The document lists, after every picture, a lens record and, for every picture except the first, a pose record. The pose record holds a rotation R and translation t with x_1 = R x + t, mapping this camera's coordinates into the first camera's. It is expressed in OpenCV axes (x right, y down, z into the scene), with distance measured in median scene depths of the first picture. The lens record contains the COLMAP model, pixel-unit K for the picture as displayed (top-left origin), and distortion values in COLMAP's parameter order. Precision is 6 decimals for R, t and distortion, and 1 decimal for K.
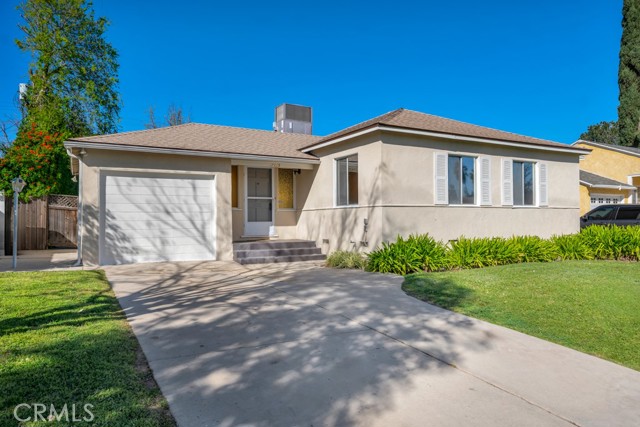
lens RADIAL K [[461.1, 0, 320.0], [0, 461.1, 213.5], [0, 0, 1]] dist [0.012613, 0.003690]
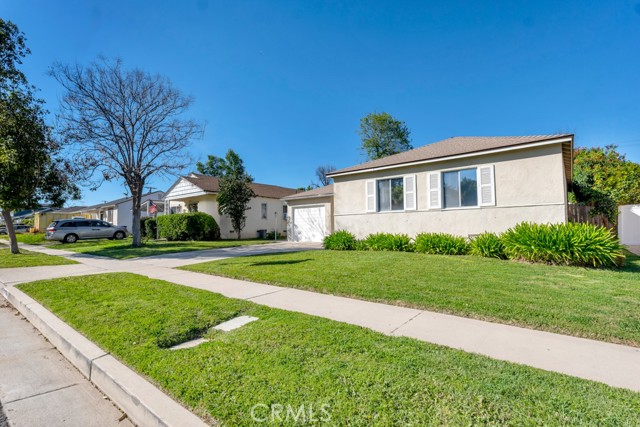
lens RADIAL K [[314.3, 0, 320.0], [0, 314.3, 213.5], [0, 0, 1]] dist [0.000426, 0.000028]
pose [[0.357027, -0.050885, -0.932707, 1.153443], [0.020400, 0.998702, -0.046677, 0.030553], [0.933871, -0.002362, 0.357601, 0.421891]]
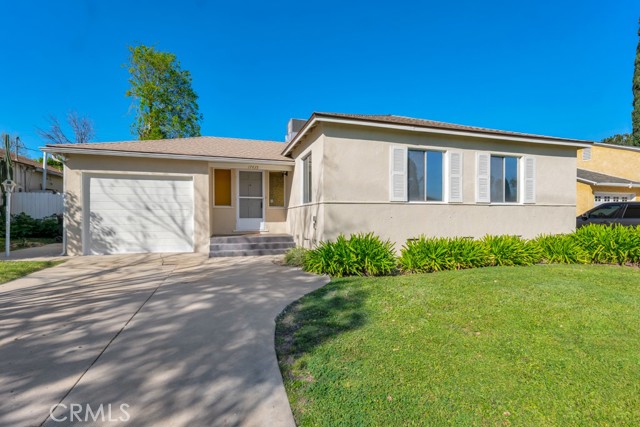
lens RADIAL K [[302.4, 0, 318.1], [0, 302.4, 219.6], [0, 0, 1]] dist [0.009840, 0.000163]
pose [[0.974669, 0.007852, -0.223514, 0.229096], [-0.002108, 0.999662, 0.025927, 0.001924], [0.223642, -0.024799, 0.974356, 0.341286]]
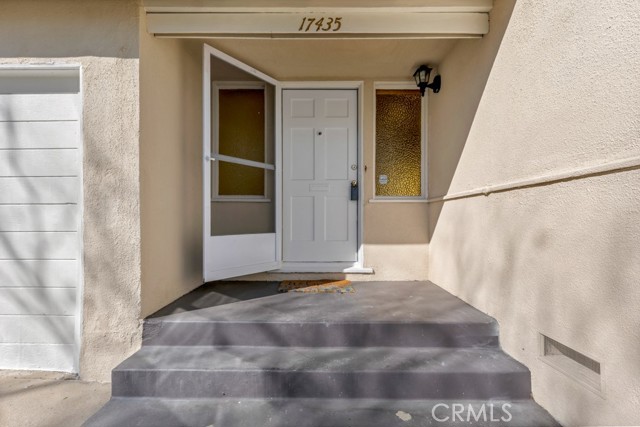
lens RADIAL K [[289.6, 0, 320.0], [0, 289.6, 213.5], [0, 0, 1]] dist [0.002349, -0.000253]
pose [[0.850440, 0.005946, -0.526039, -0.008219], [0.000545, 0.999926, 0.012184, 0.000780], [0.526072, -0.010649, 0.850373, 0.912495]]
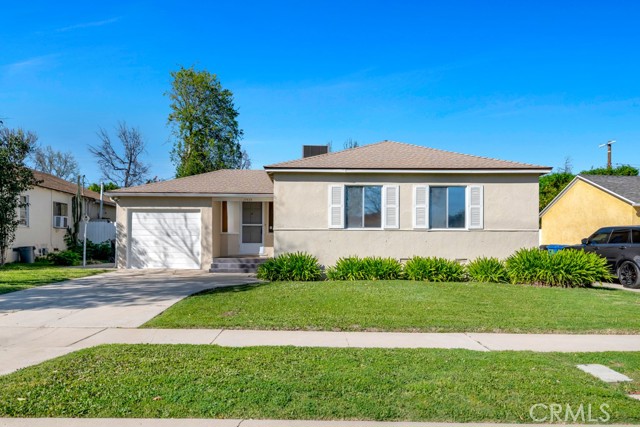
lens RADIAL K [[461.5, 0, 301.5], [0, 461.5, 243.8], [0, 0, 1]] dist [-0.042696, 0.001182]
pose [[0.862763, 0.006617, -0.505565, 0.743652], [-0.003421, 0.999968, 0.007249, 0.011406], [0.505597, -0.004525, 0.862758, -0.060856]]
